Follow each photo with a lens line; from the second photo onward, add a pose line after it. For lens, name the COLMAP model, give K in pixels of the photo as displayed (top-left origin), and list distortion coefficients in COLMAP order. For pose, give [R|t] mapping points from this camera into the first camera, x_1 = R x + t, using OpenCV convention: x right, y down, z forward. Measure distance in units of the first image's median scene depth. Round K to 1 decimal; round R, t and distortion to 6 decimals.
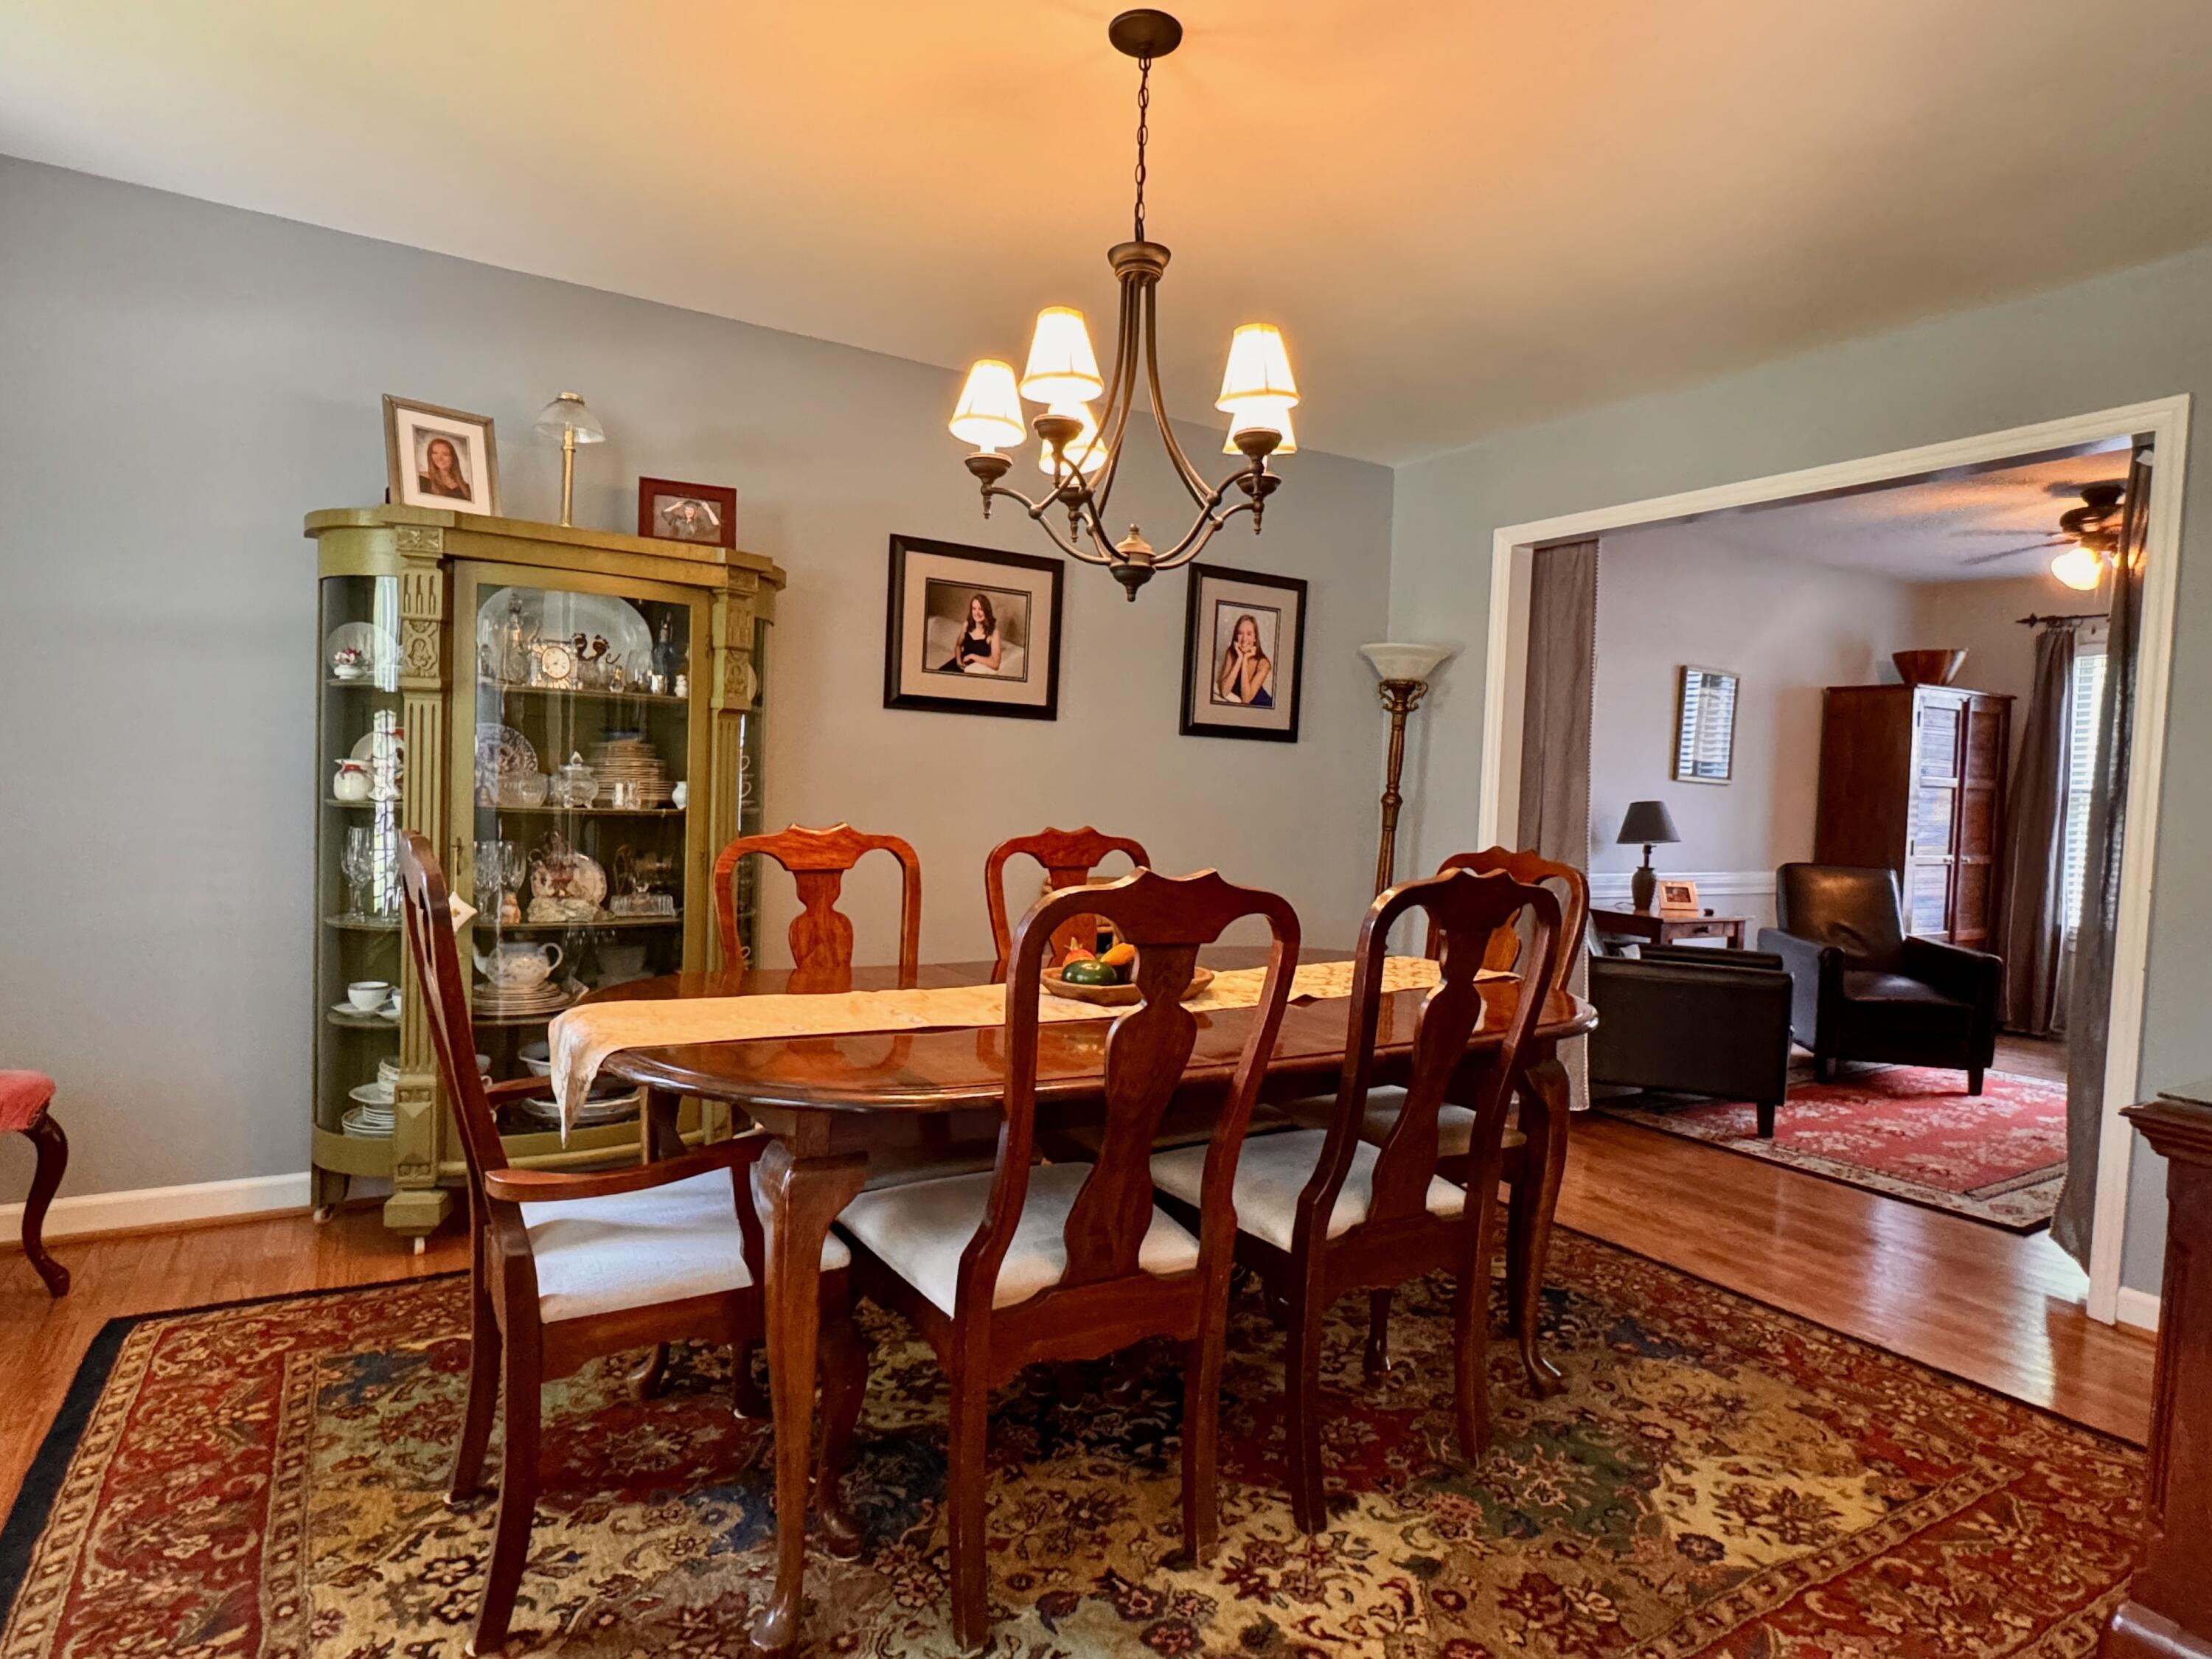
lens RADIAL K [[1243.9, 0, 1111.6], [0, 1243.9, 829.3], [0, 0, 1]] dist [-0.000204, 0.001284]
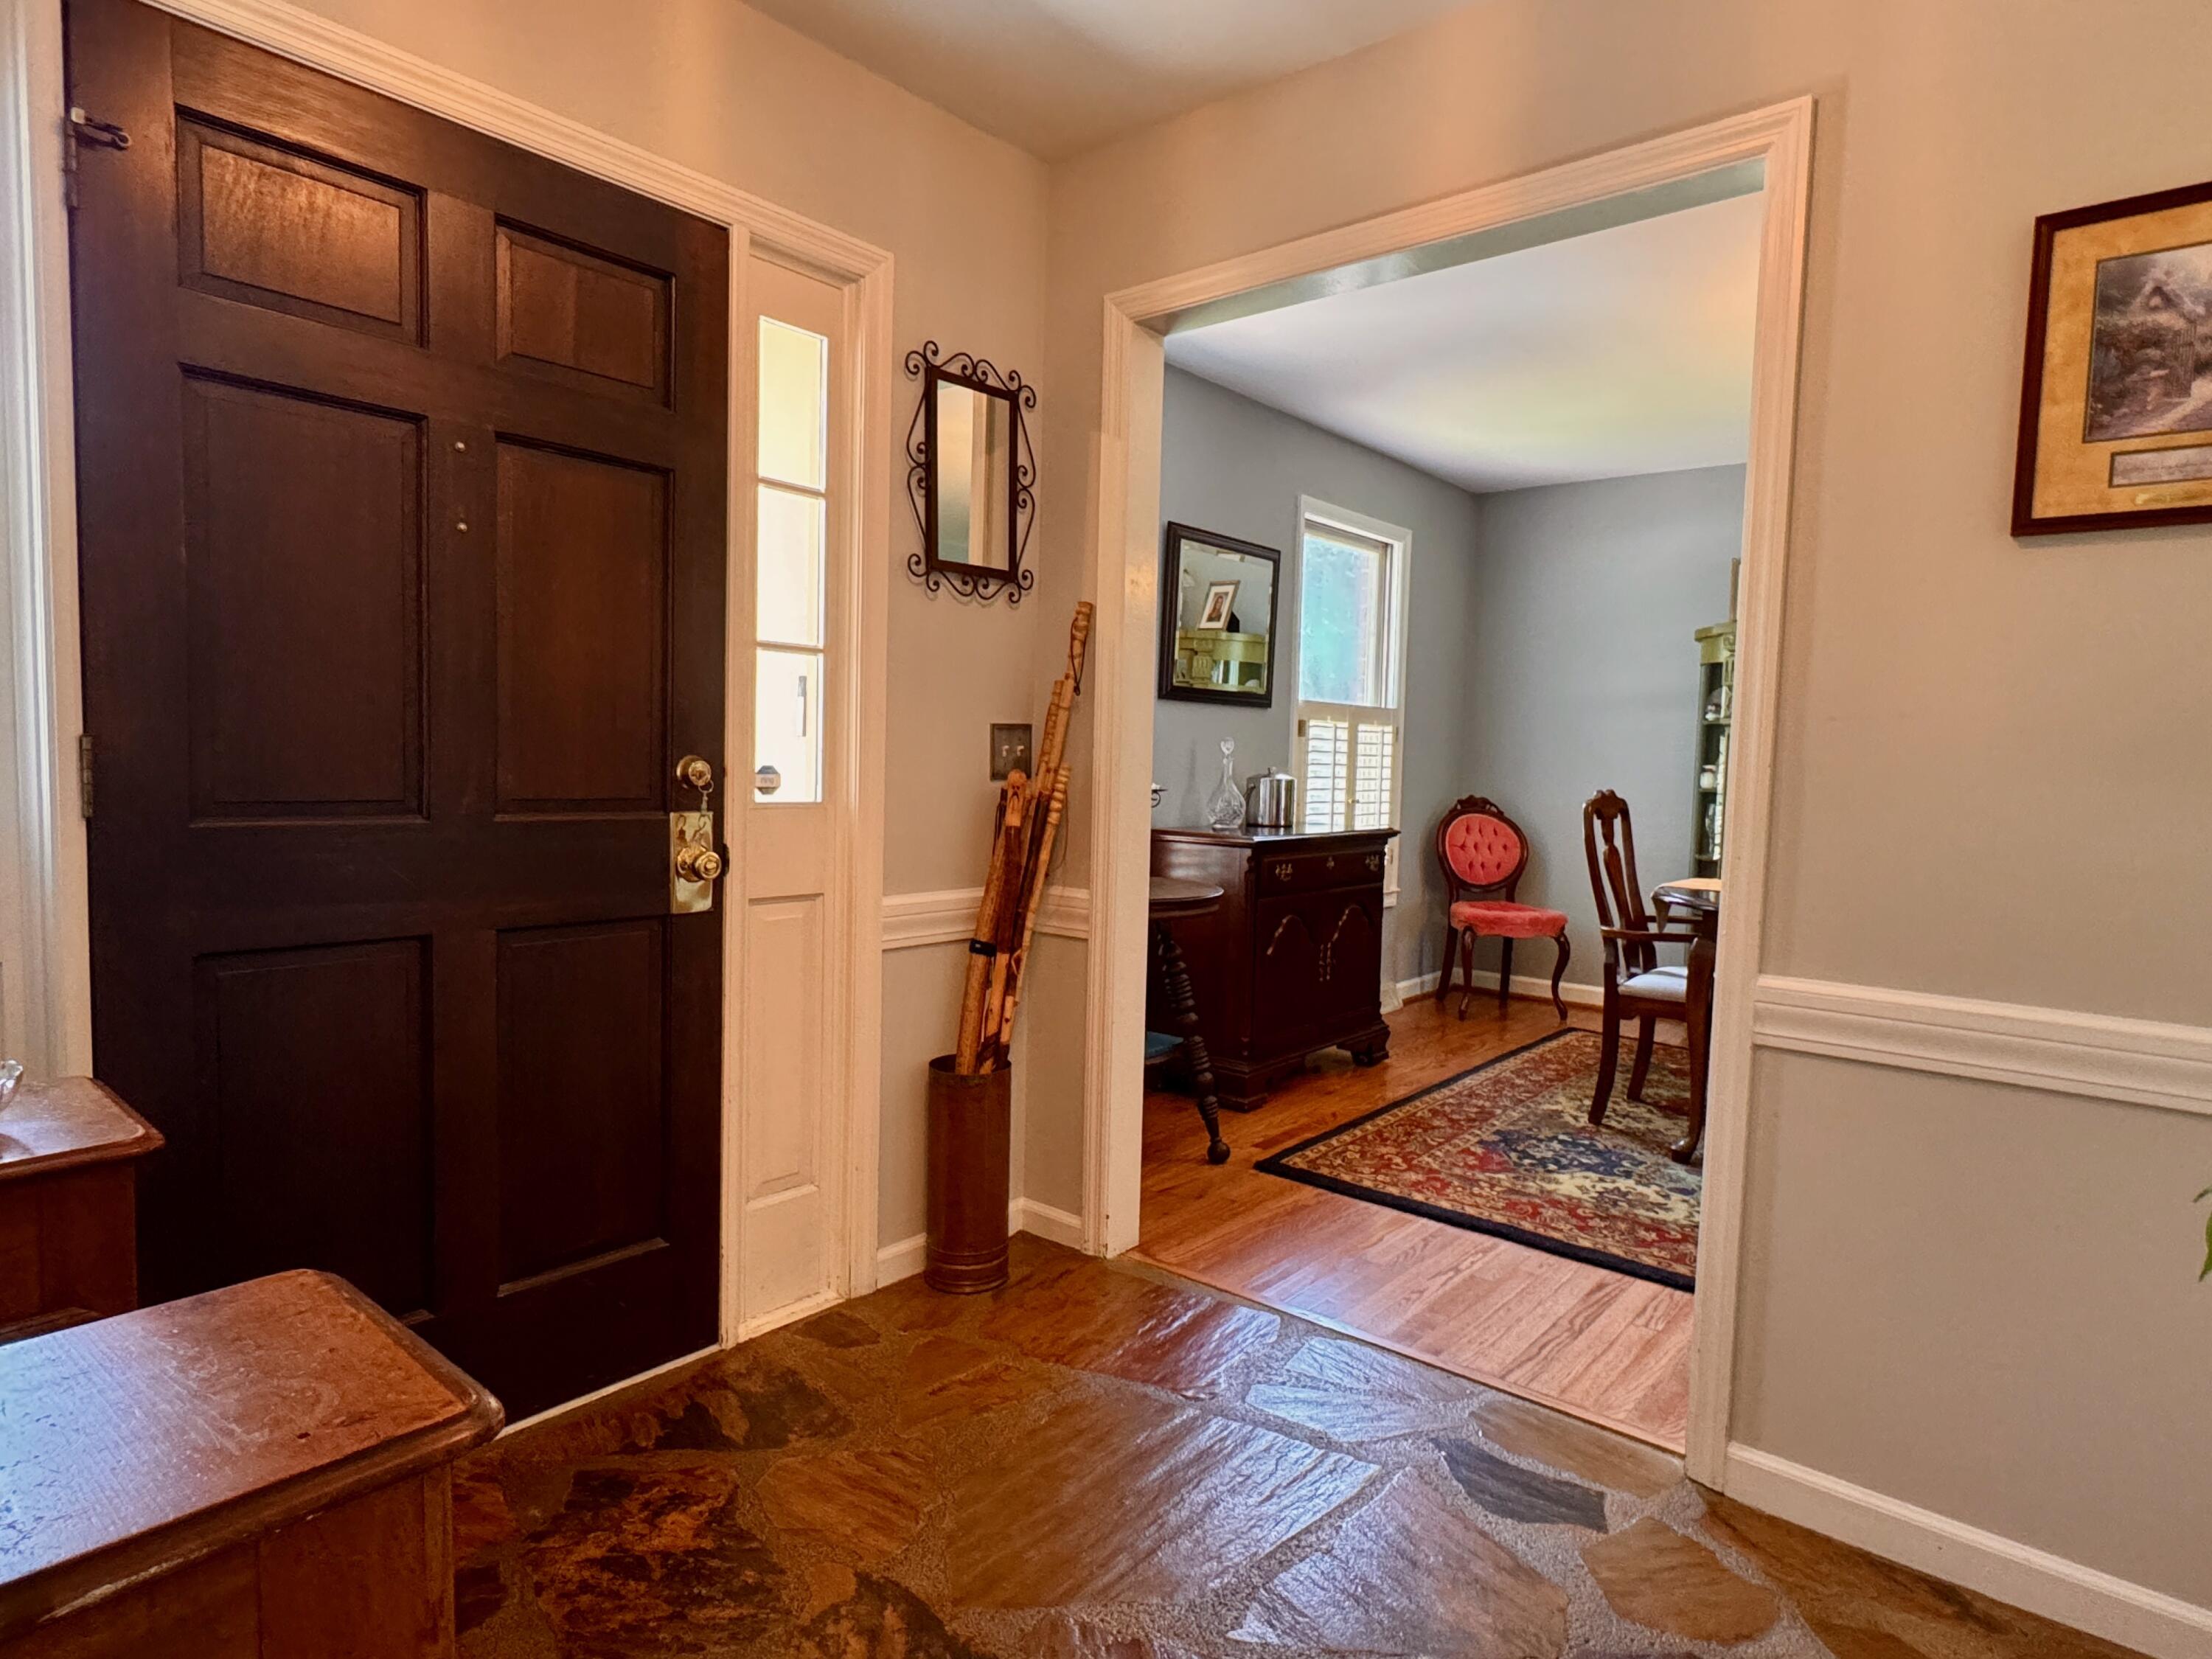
lens RADIAL K [[1243.9, 0, 1116.3], [0, 1243.9, 828.5], [0, 0, 1]] dist [-0.000204, 0.001284]
pose [[0.328446, 0.030598, -0.944027, 0.605628], [-0.050938, 0.998594, 0.014644, 0.038956], [0.943148, 0.043277, 0.329542, -0.291243]]
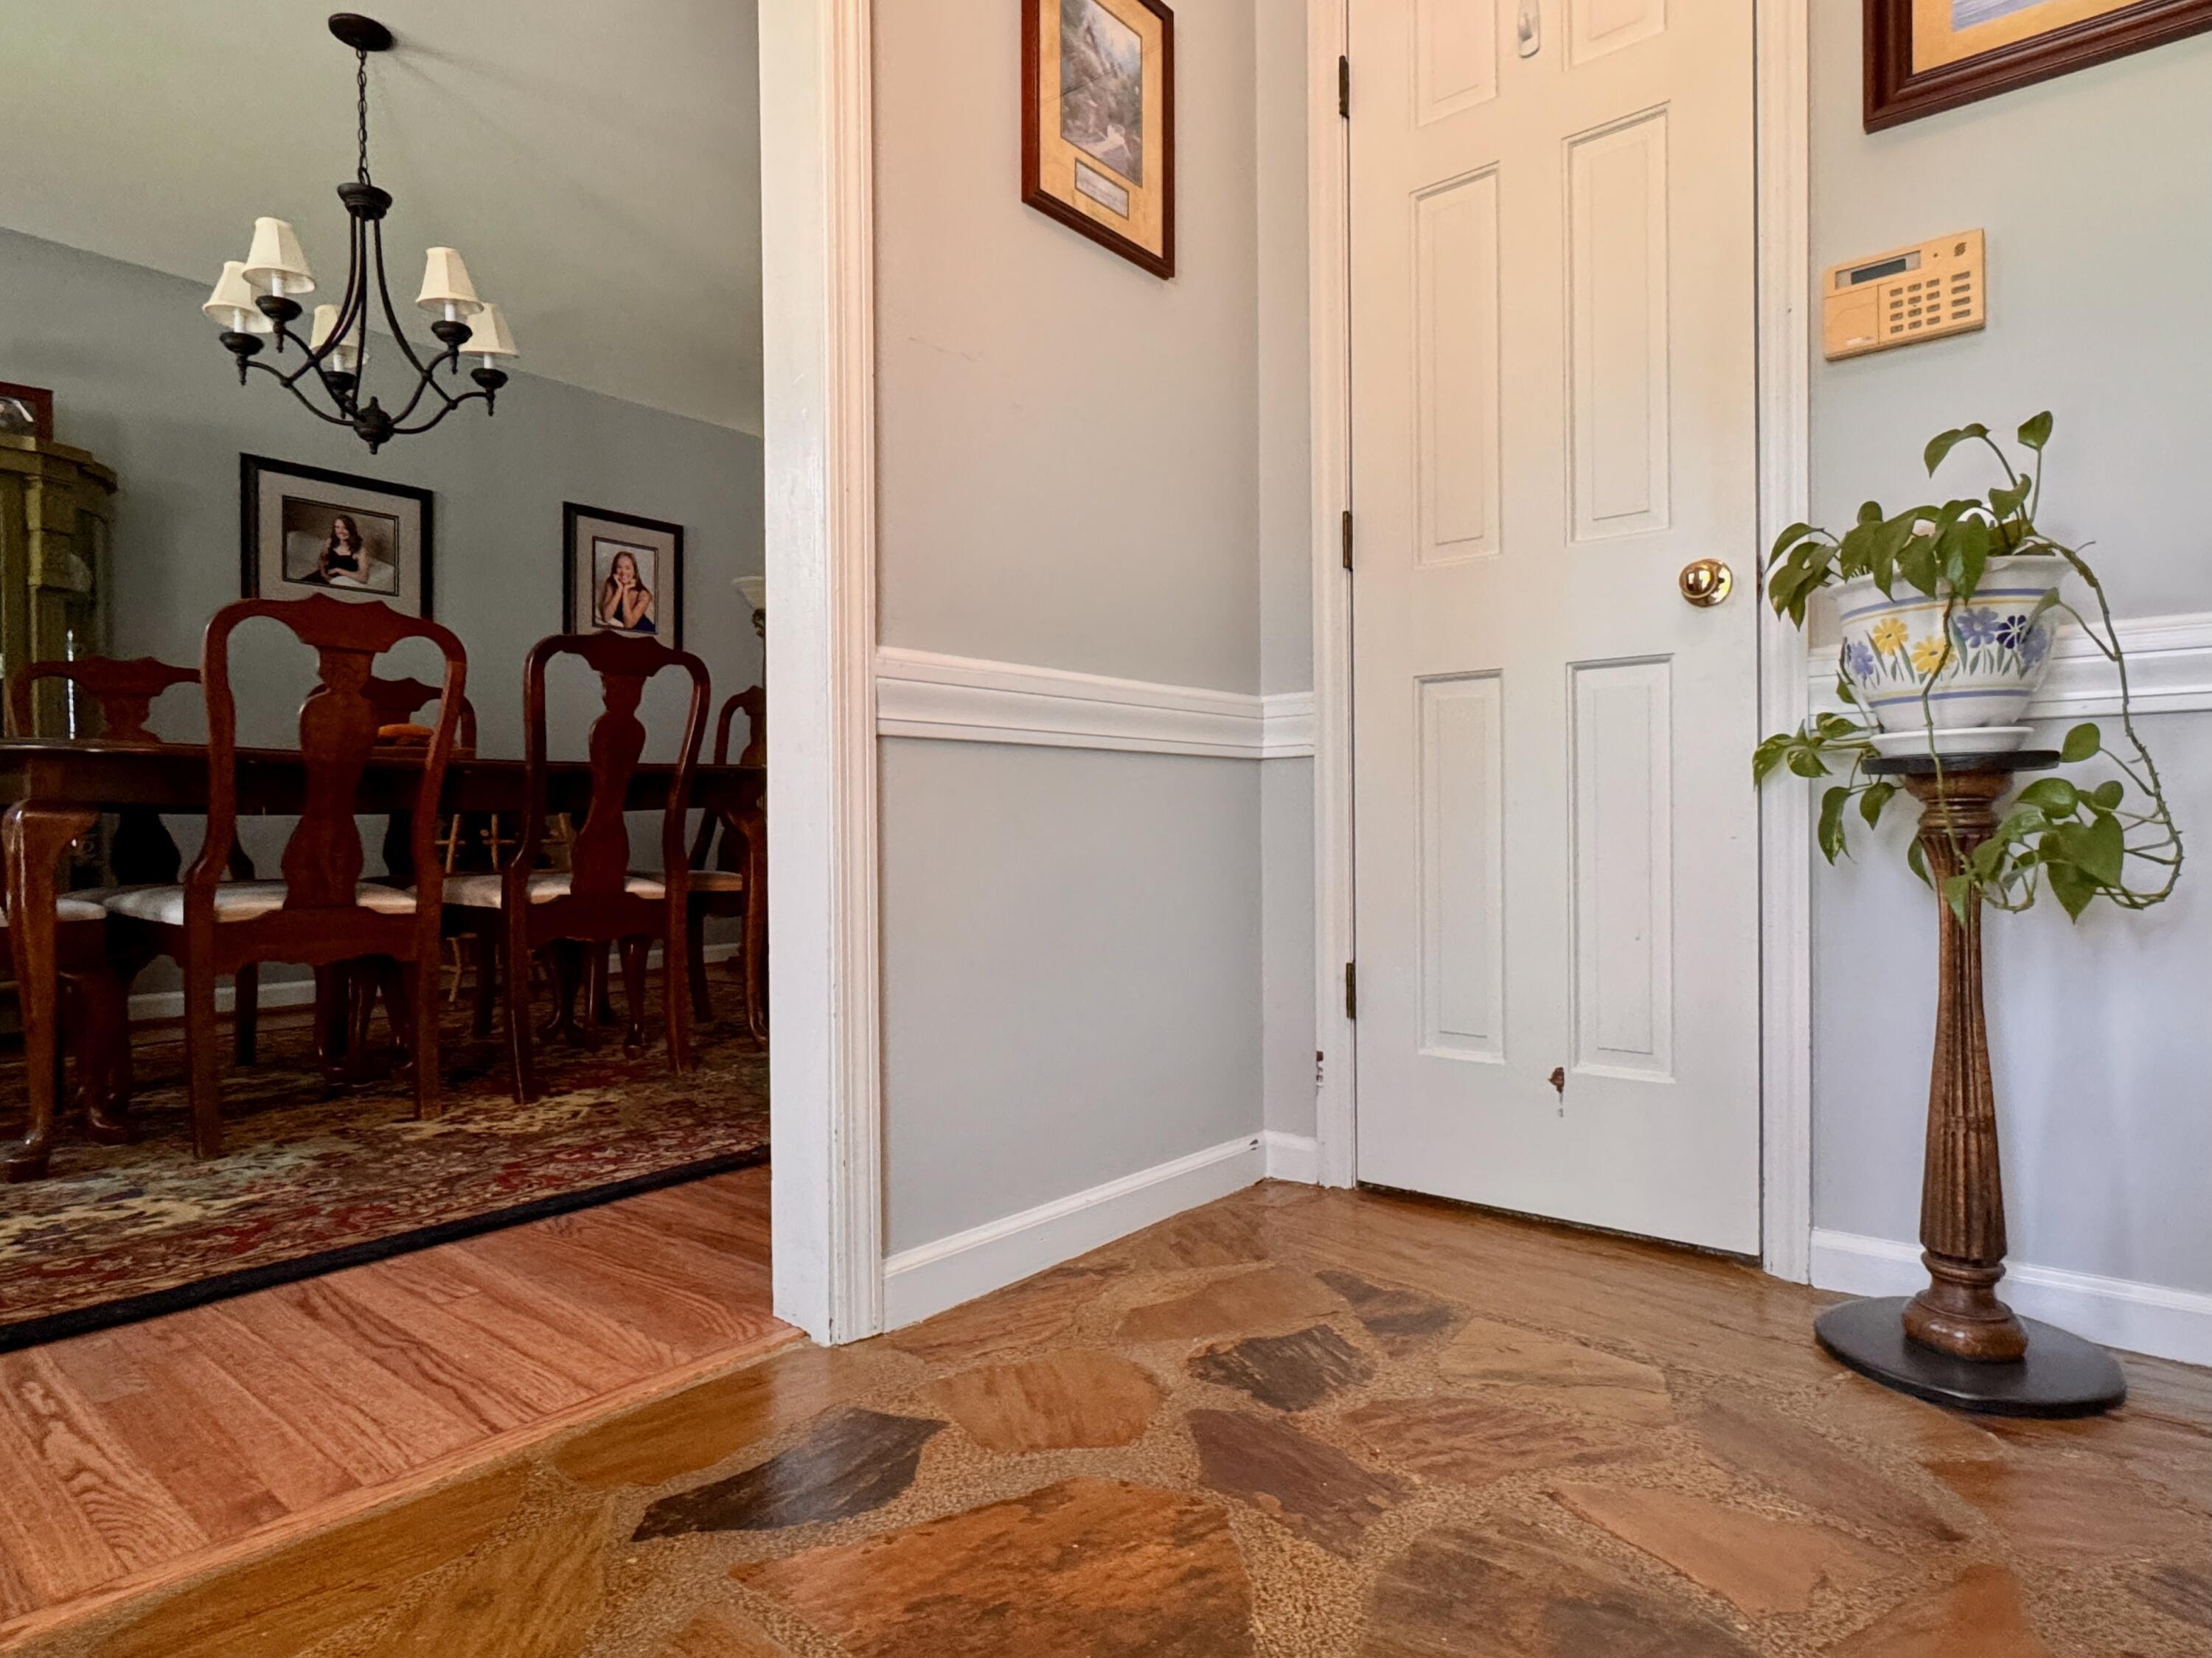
lens RADIAL K [[1243.8, 0, 1118.4], [0, 1243.8, 828.1], [0, 0, 1]] dist [-0.000204, 0.001284]
pose [[0.941536, -0.048847, 0.333353, 0.166637], [0.059605, 0.997977, -0.022116, 0.160833], [-0.331598, 0.040693, 0.942543, -0.272799]]
